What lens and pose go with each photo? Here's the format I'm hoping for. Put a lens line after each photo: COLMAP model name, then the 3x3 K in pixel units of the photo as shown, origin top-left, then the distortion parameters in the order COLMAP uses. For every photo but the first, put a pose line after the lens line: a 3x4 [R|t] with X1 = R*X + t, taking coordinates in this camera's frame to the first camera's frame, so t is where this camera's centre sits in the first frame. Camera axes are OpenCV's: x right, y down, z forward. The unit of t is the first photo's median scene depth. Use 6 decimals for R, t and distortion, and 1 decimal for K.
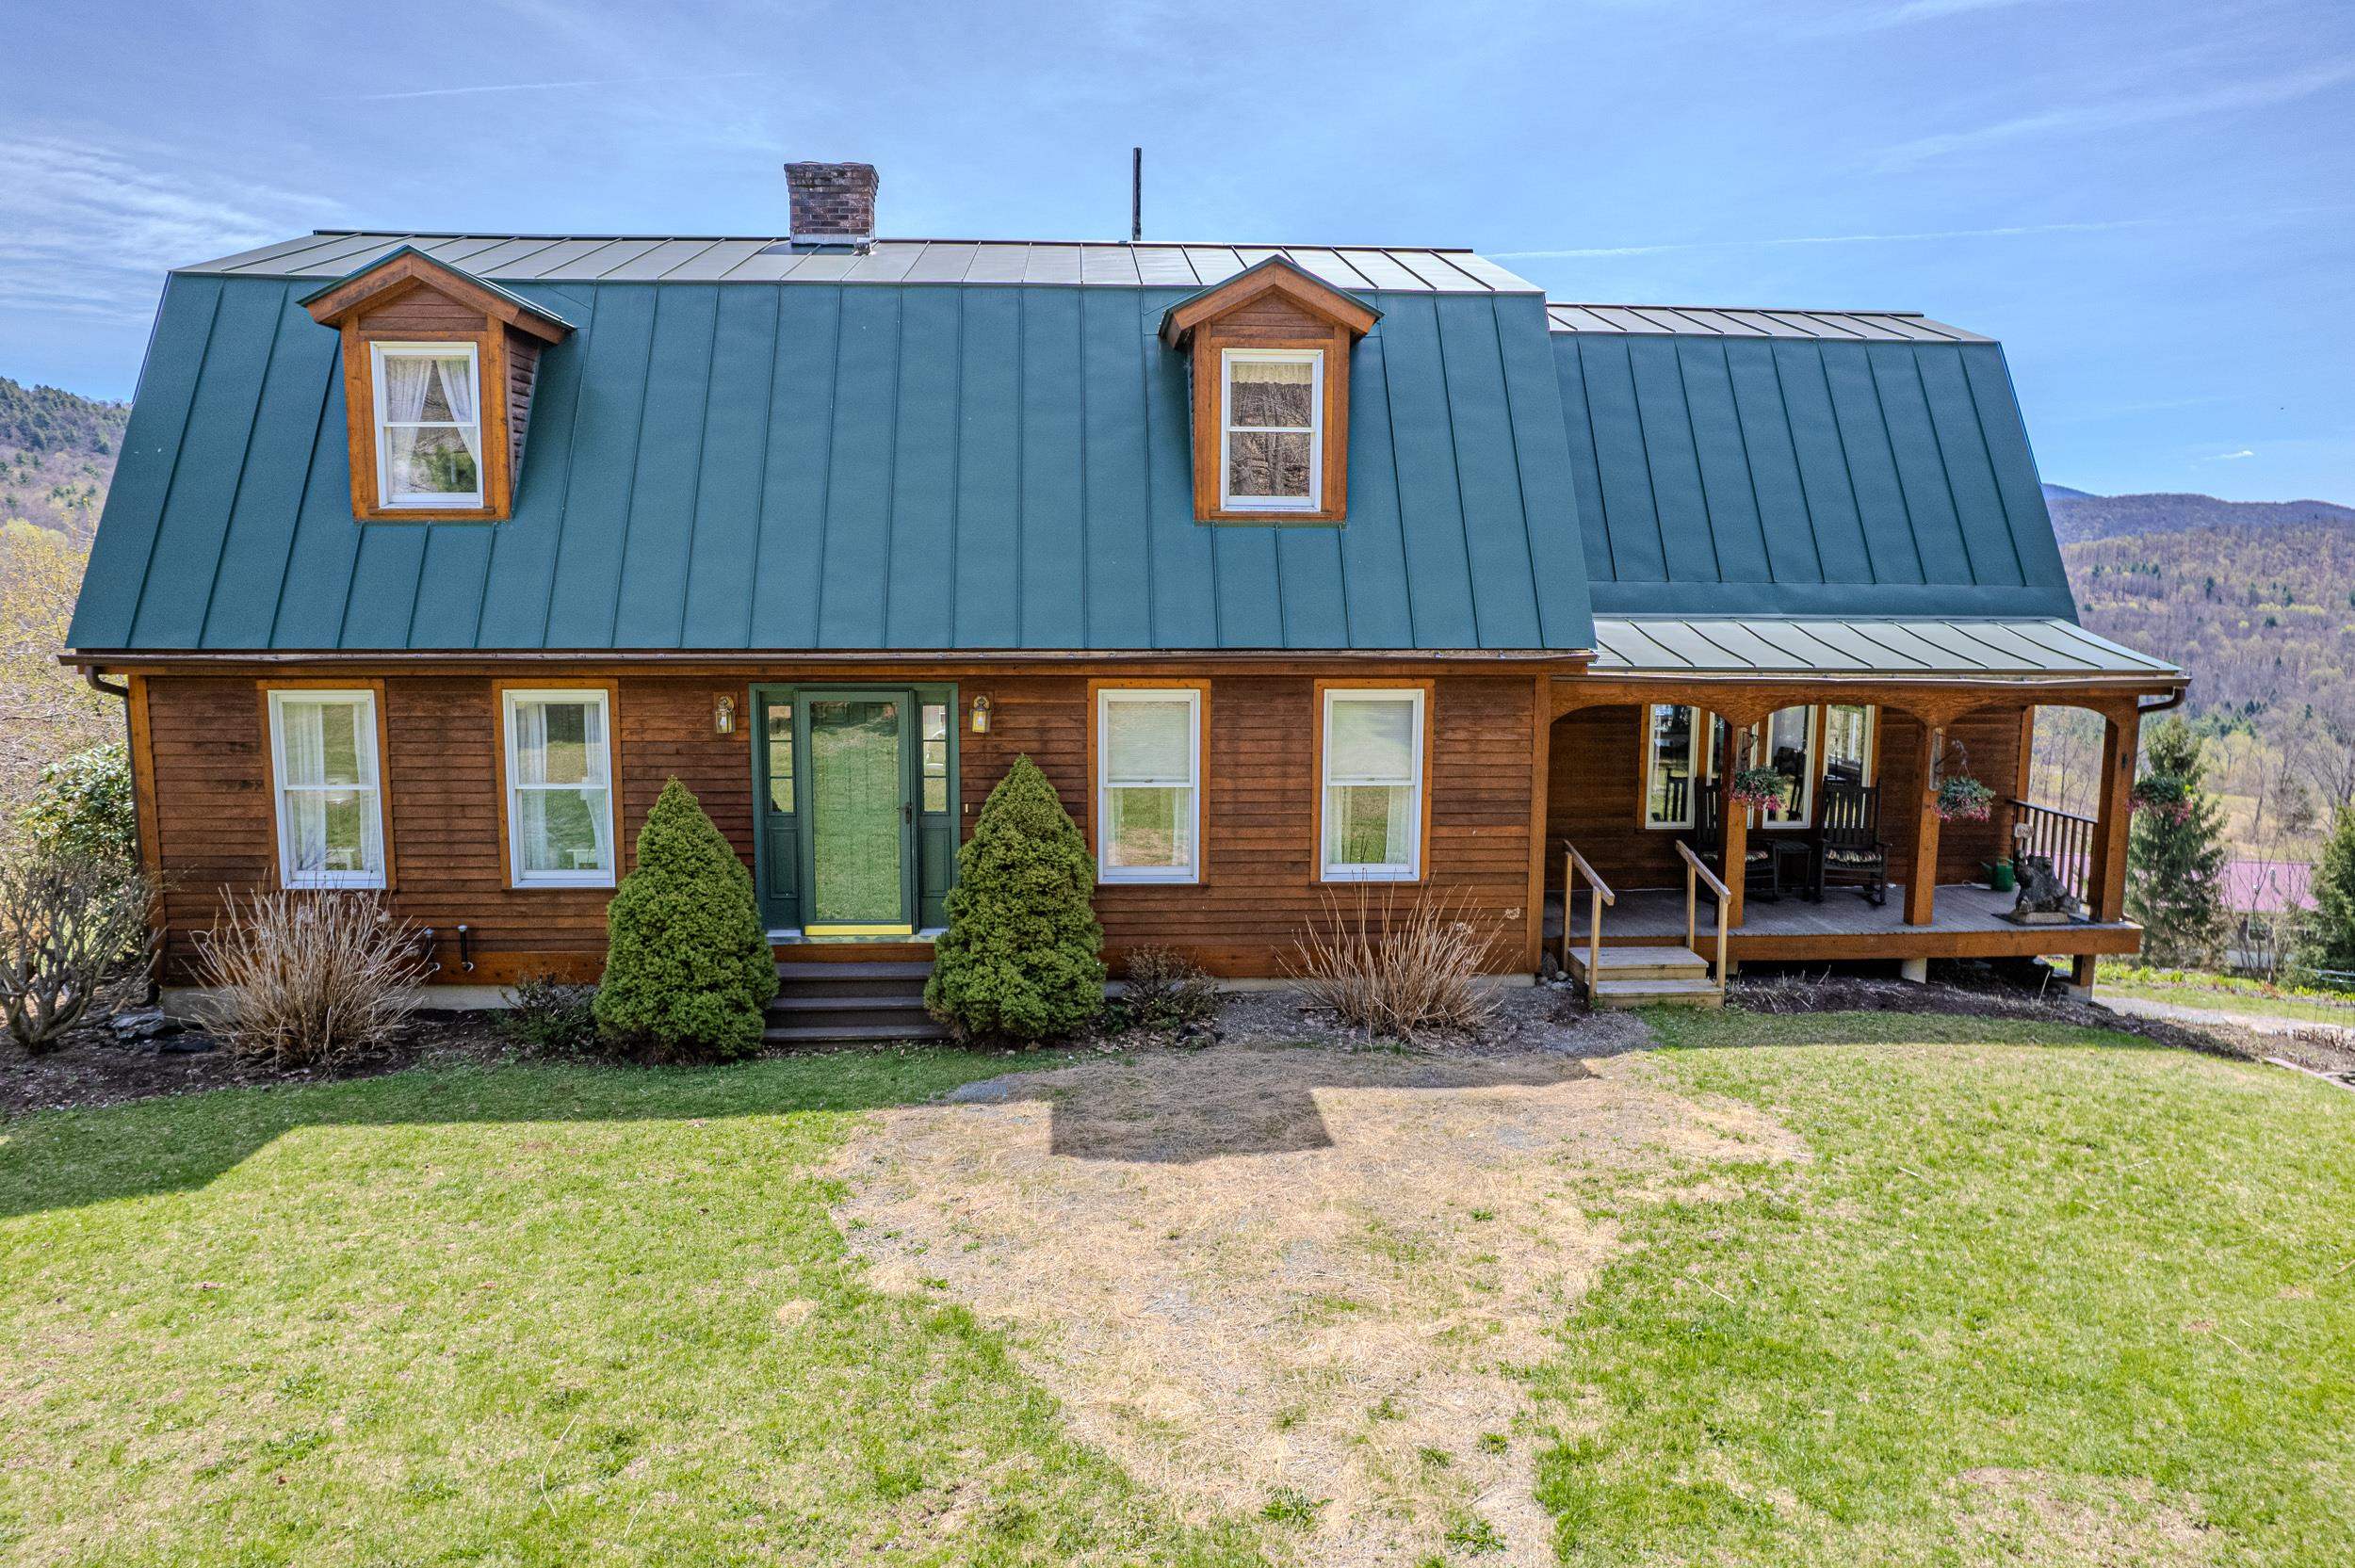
lens RADIAL K [[1488.0, 0, 1208.6], [0, 1488.0, 784.0], [0, 0, 1]] dist [-0.067526, 0.056563]
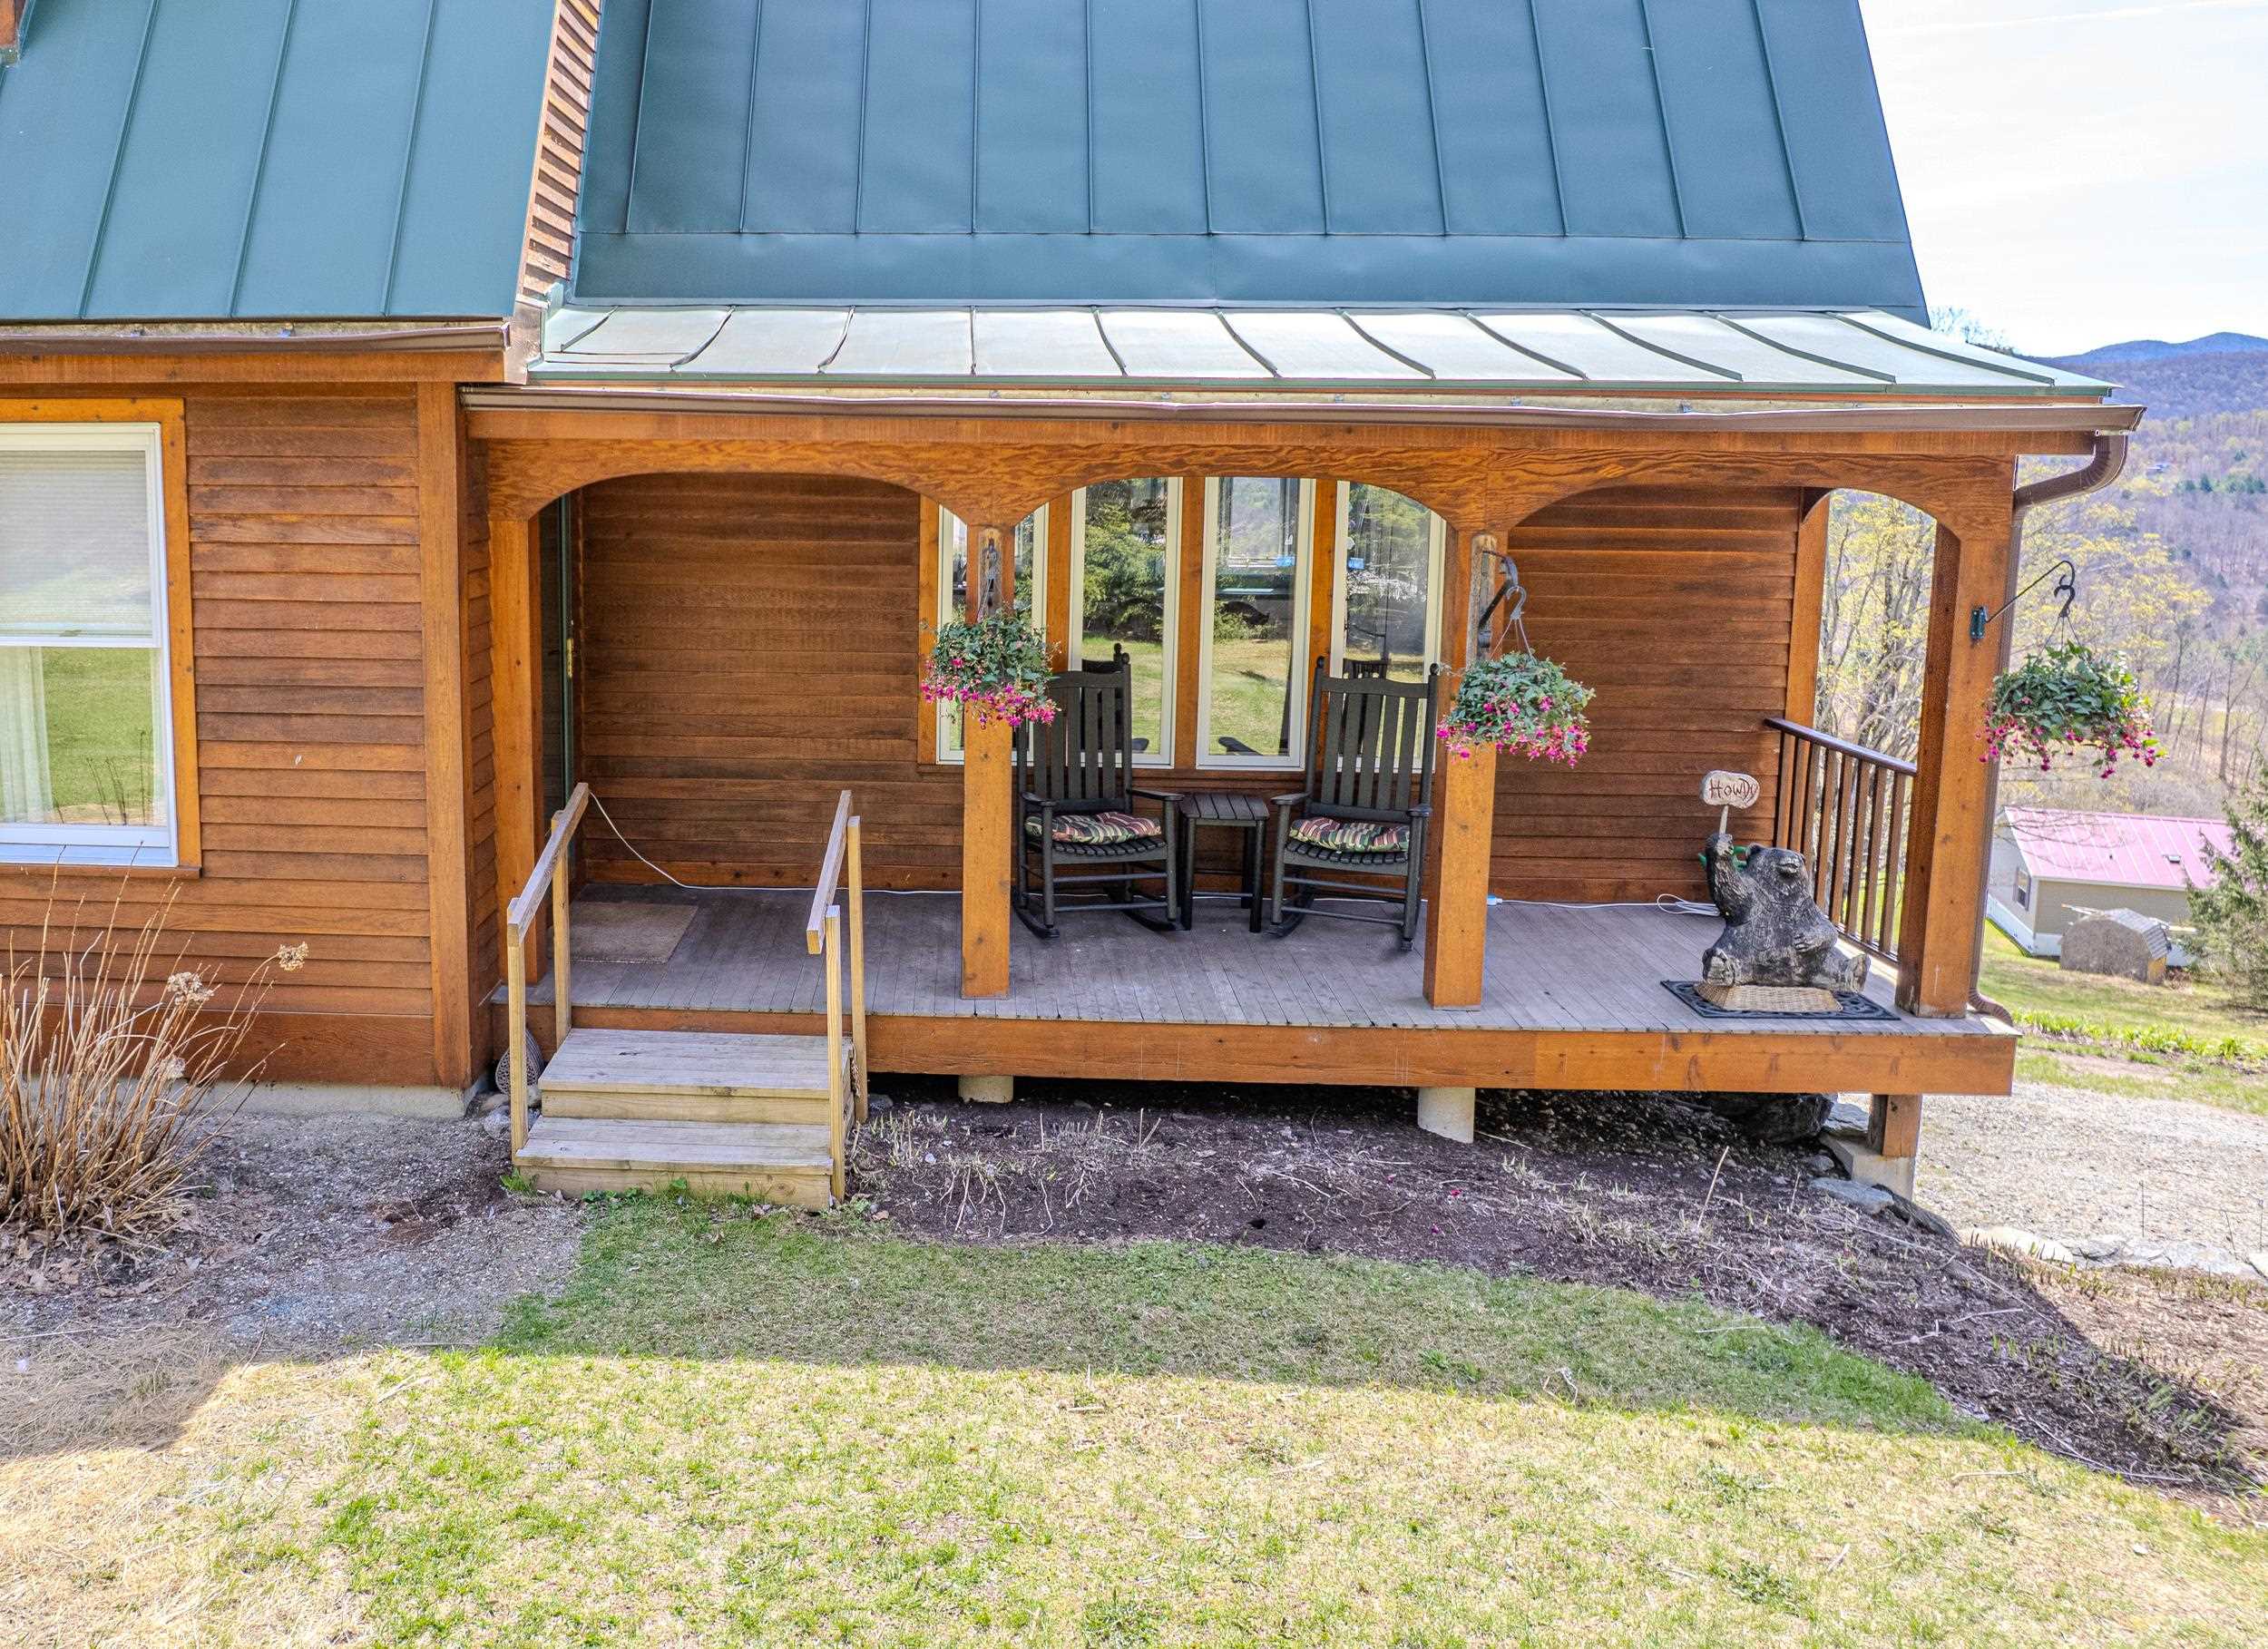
lens RADIAL K [[1567.8, 0, 1134.1], [0, 1567.8, 709.3], [0, 0, 1]] dist [-0.020117, -0.000768]
pose [[0.992896, 0.018664, -0.117512, 0.471827], [-0.018971, 0.999819, -0.001494, 0.014132], [0.117463, 0.003713, 0.993070, 0.575902]]
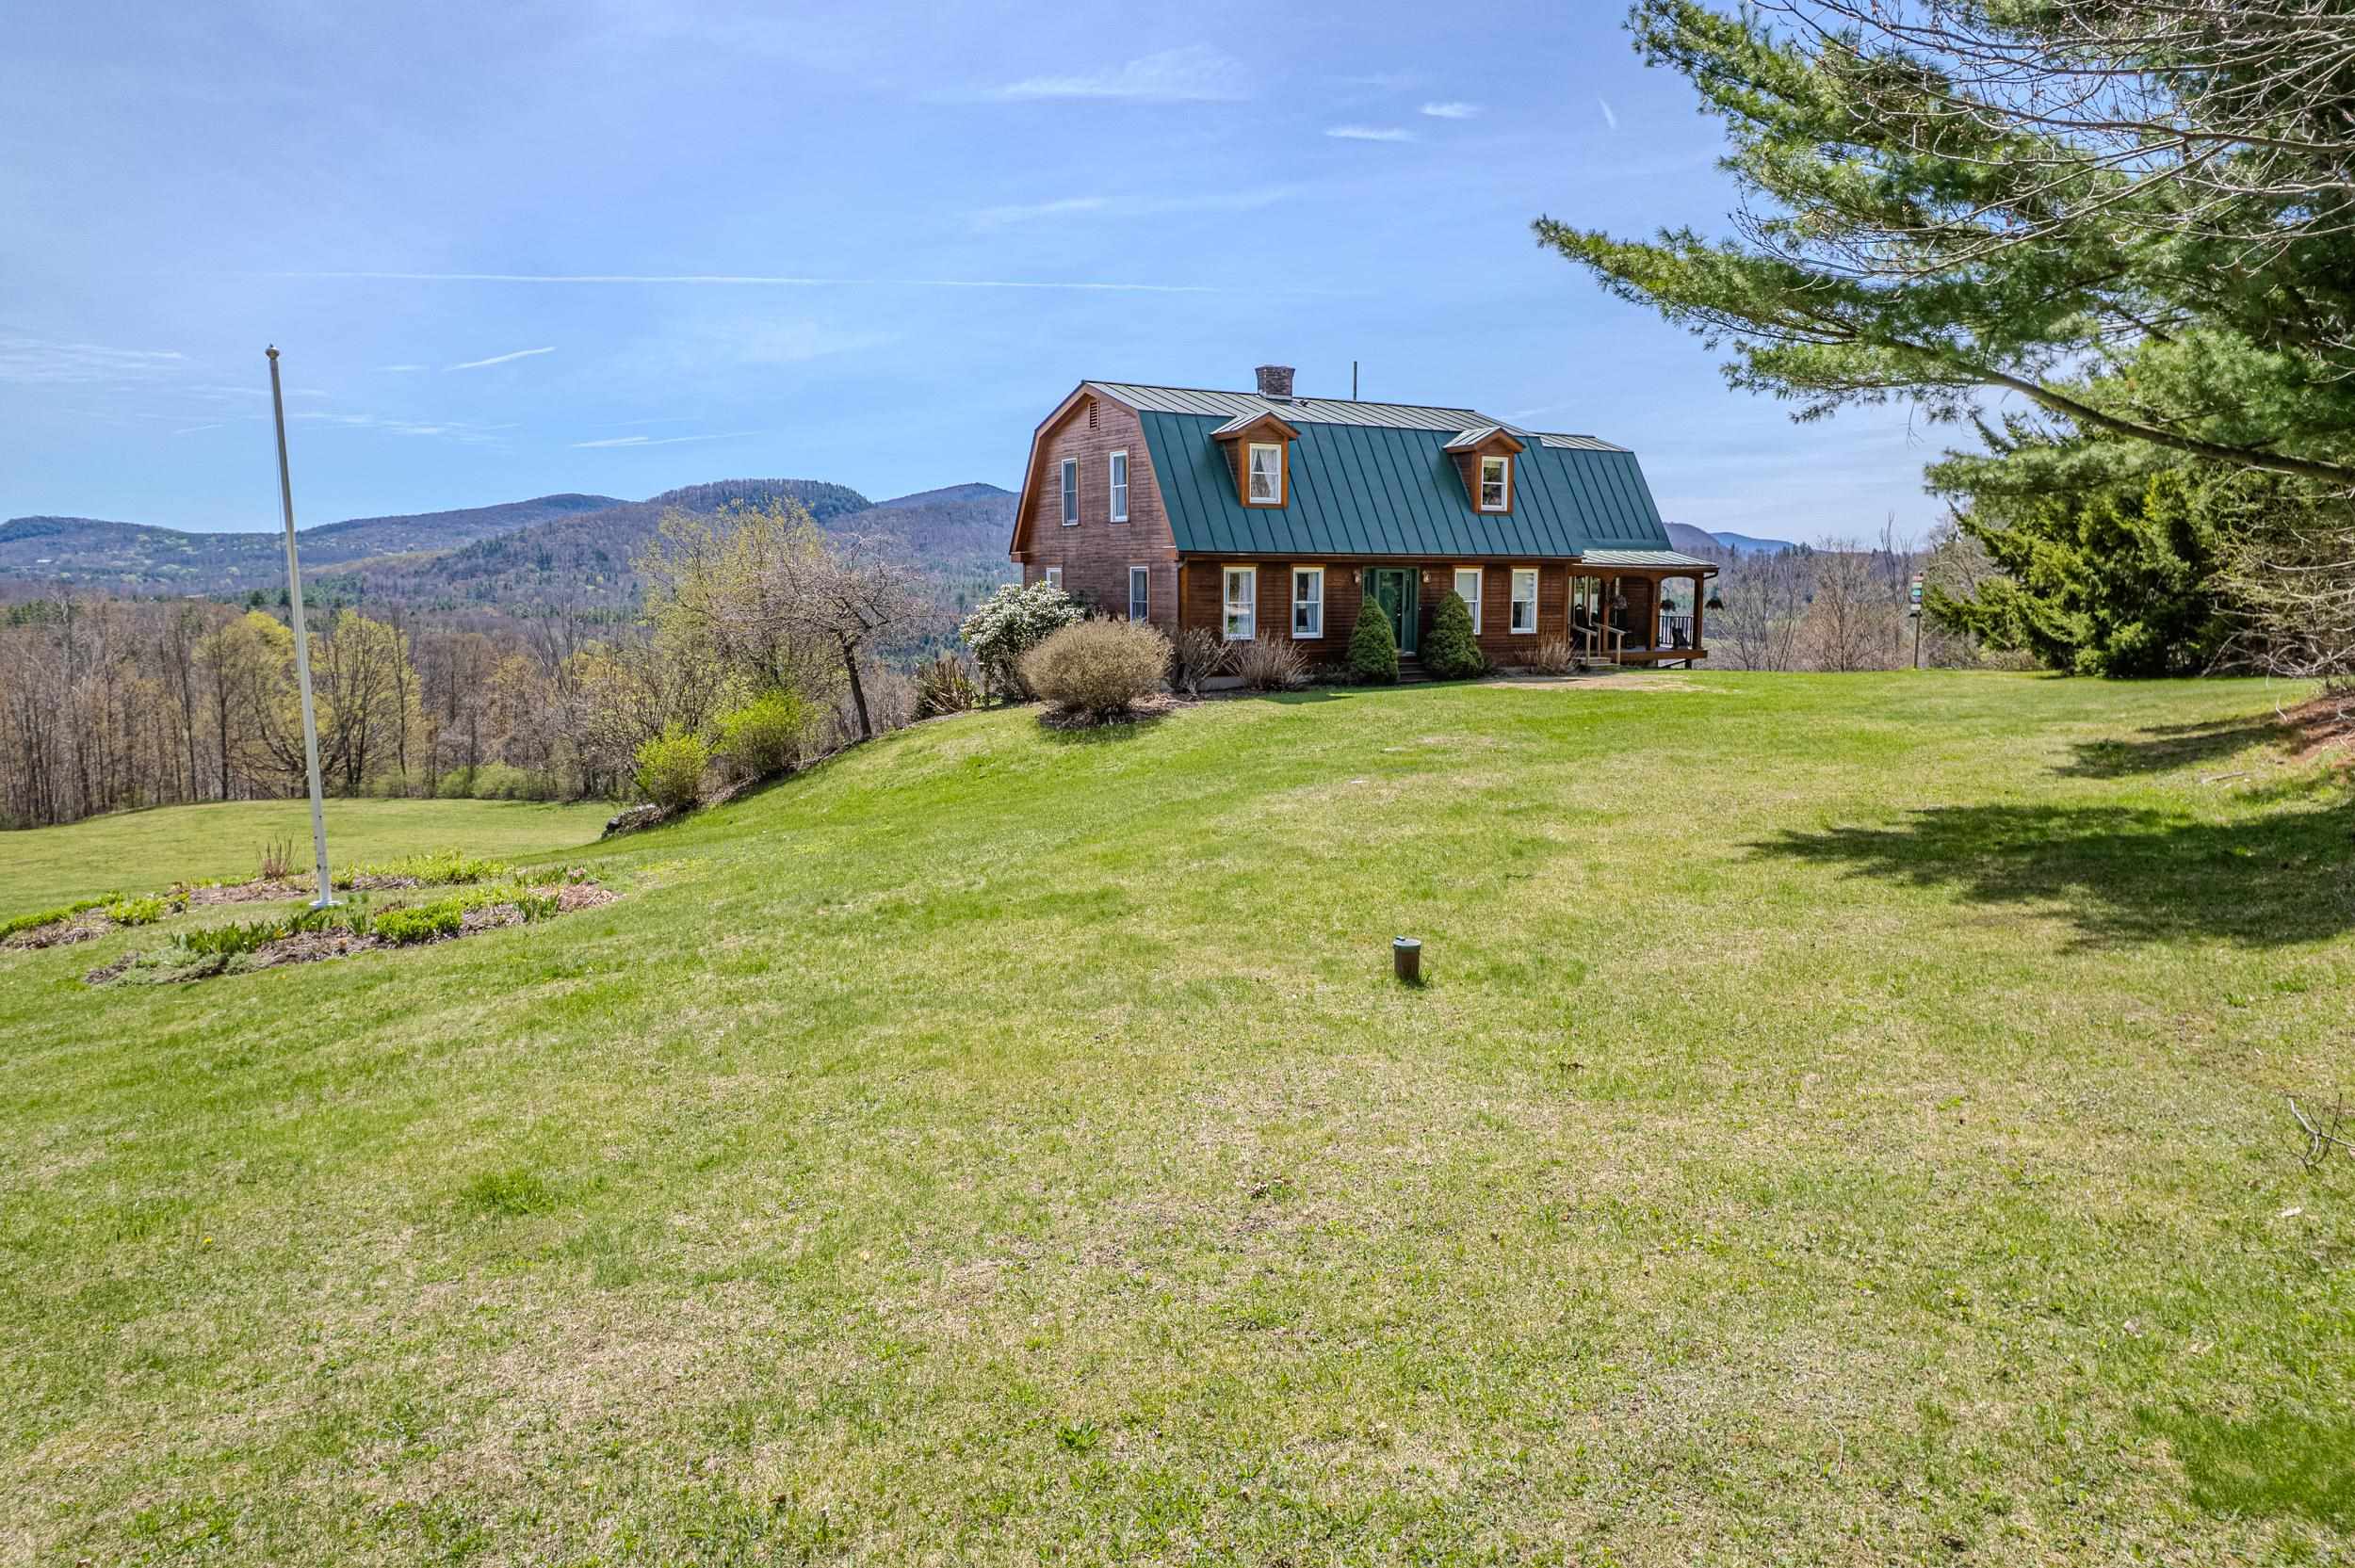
lens RADIAL K [[1488.0, 0, 1208.6], [0, 1488.0, 784.0], [0, 0, 1]] dist [-0.067526, 0.056563]
pose [[0.887083, -0.068430, 0.456509, -1.844772], [0.068875, 0.997502, 0.015687, 0.278488], [-0.456442, 0.017526, 0.889580, -1.374183]]
